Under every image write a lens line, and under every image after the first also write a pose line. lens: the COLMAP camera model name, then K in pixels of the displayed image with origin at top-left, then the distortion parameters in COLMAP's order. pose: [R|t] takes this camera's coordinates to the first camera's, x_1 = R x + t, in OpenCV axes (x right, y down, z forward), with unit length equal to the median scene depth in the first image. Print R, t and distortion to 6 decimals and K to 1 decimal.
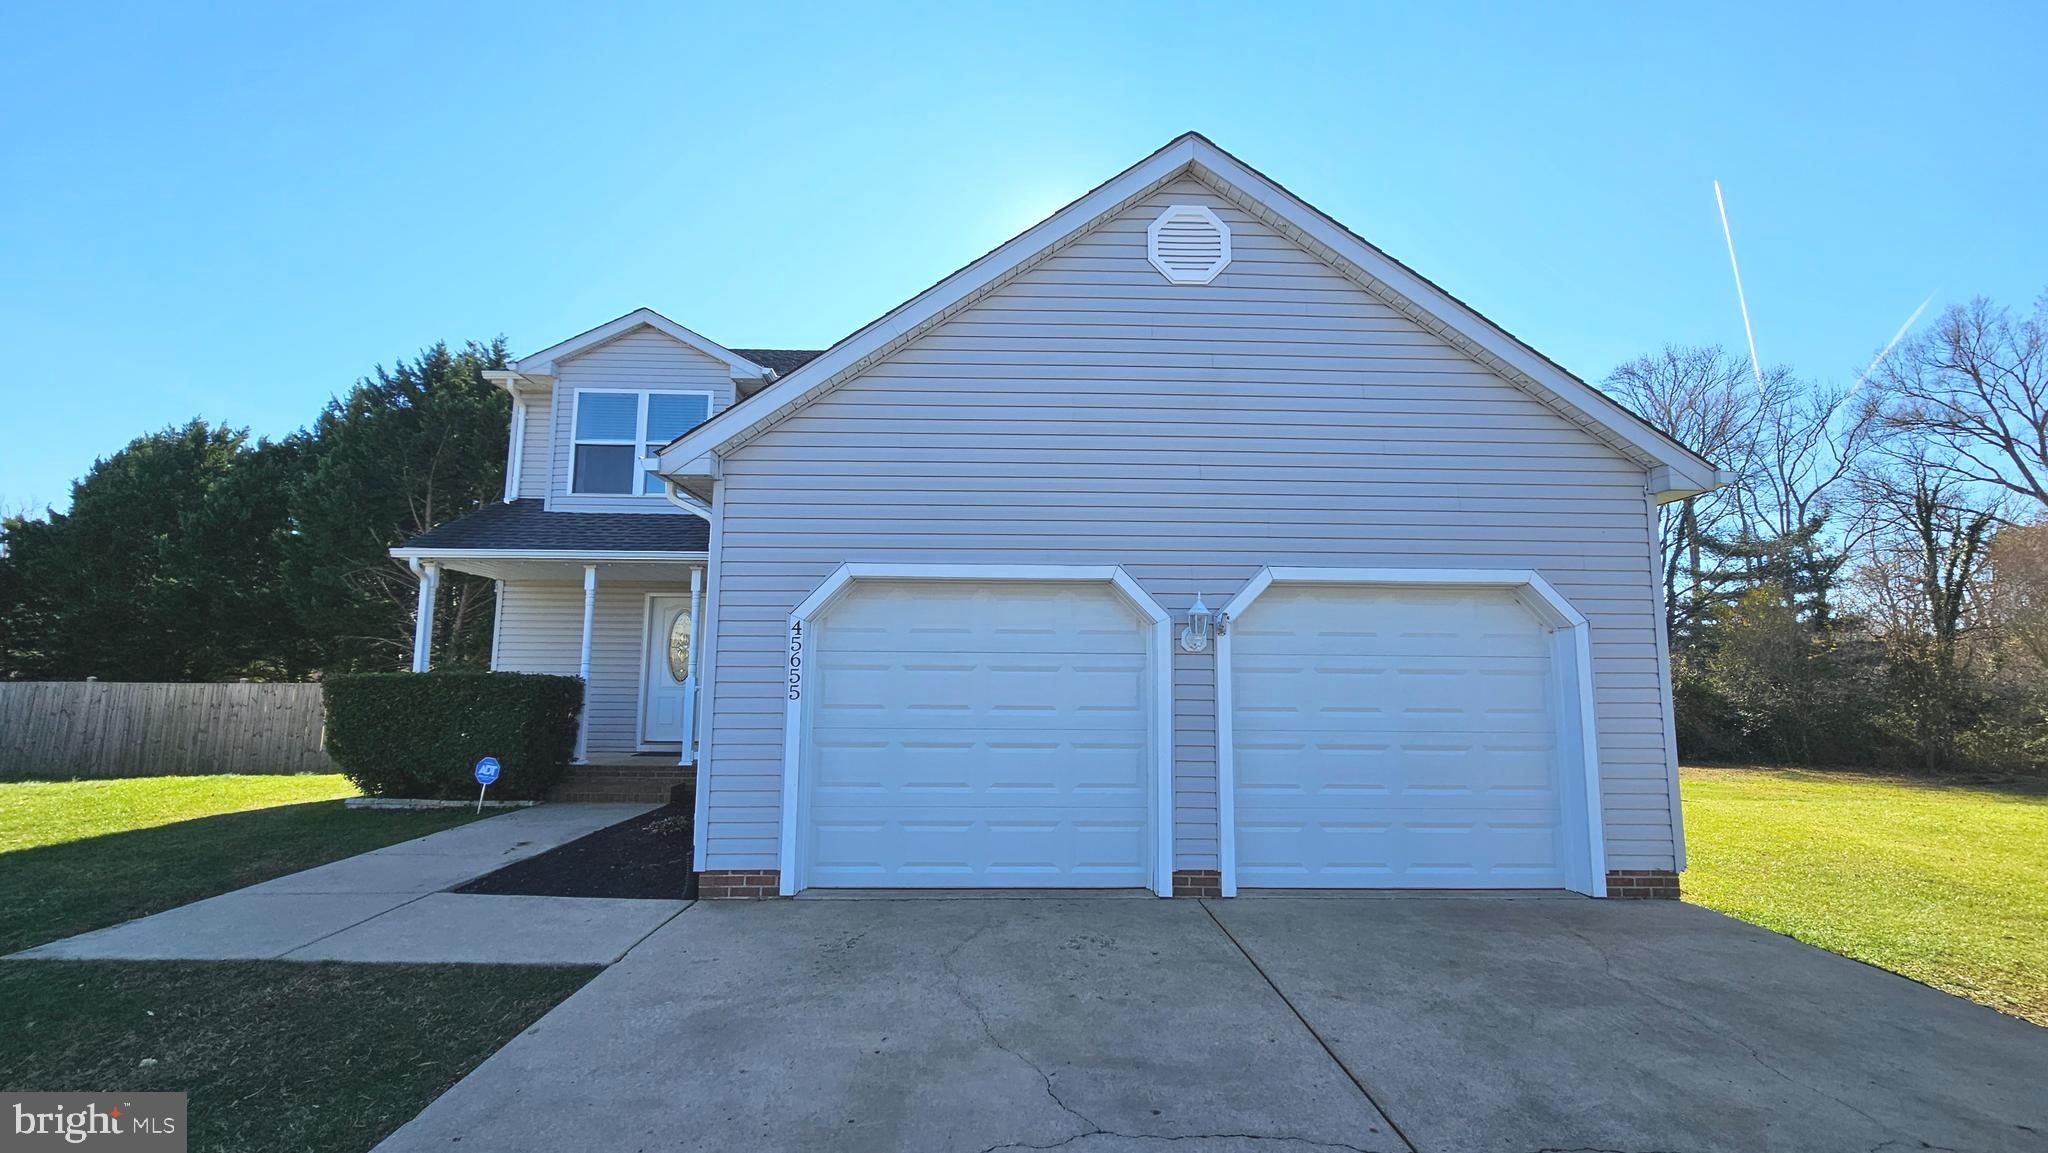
lens RADIAL K [[836.9, 0, 1023.3], [0, 836.9, 577.7], [0, 0, 1]] dist [-0.001524, -0.000353]
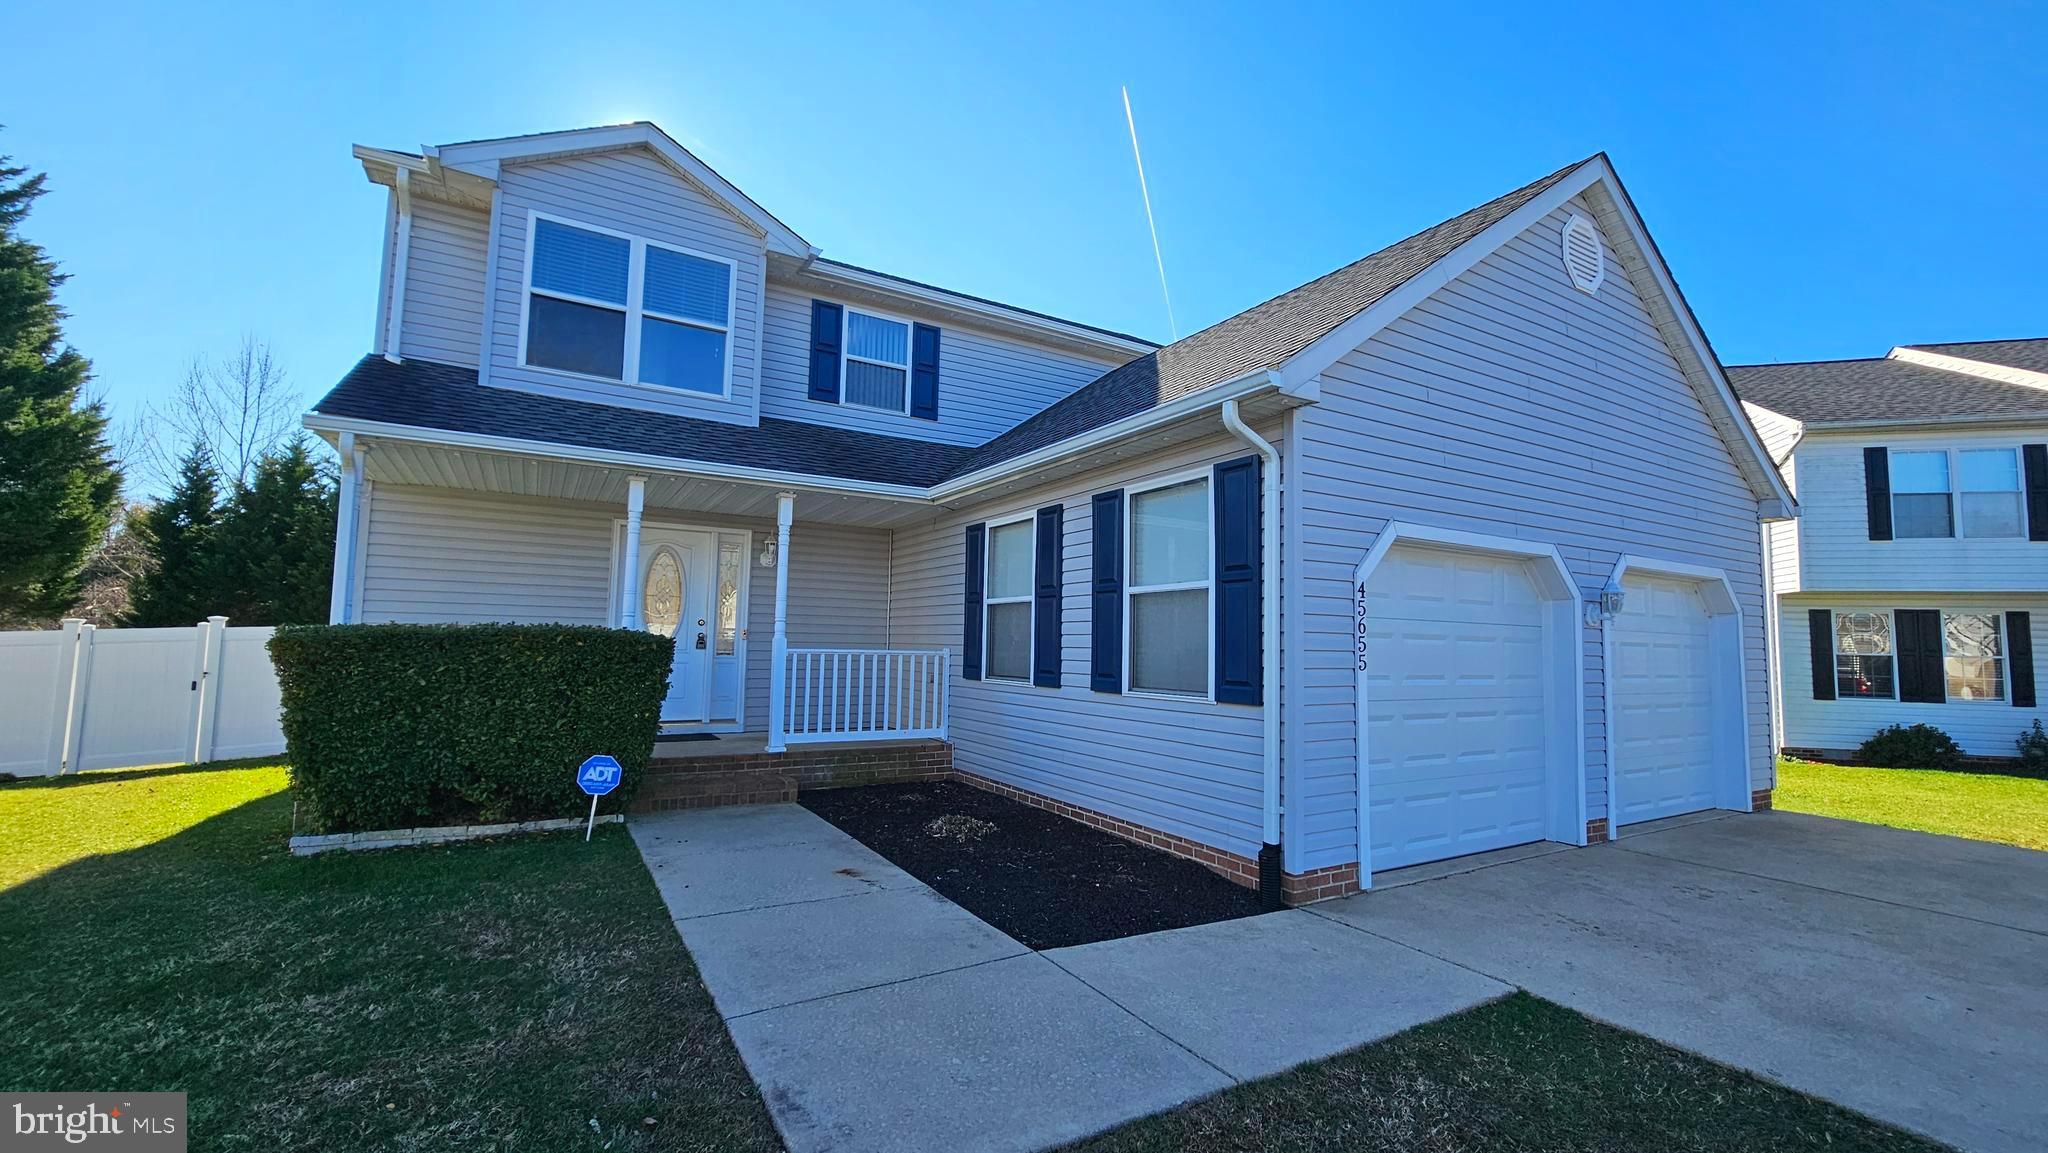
lens RADIAL K [[836.9, 0, 1024.7], [0, 836.9, 576.2], [0, 0, 1]] dist [-0.001524, -0.000353]
pose [[0.873772, 0.050352, 0.483723, -0.677892], [-0.072109, 0.997045, 0.026468, 0.031711], [-0.480961, -0.058008, 0.874821, 0.265435]]
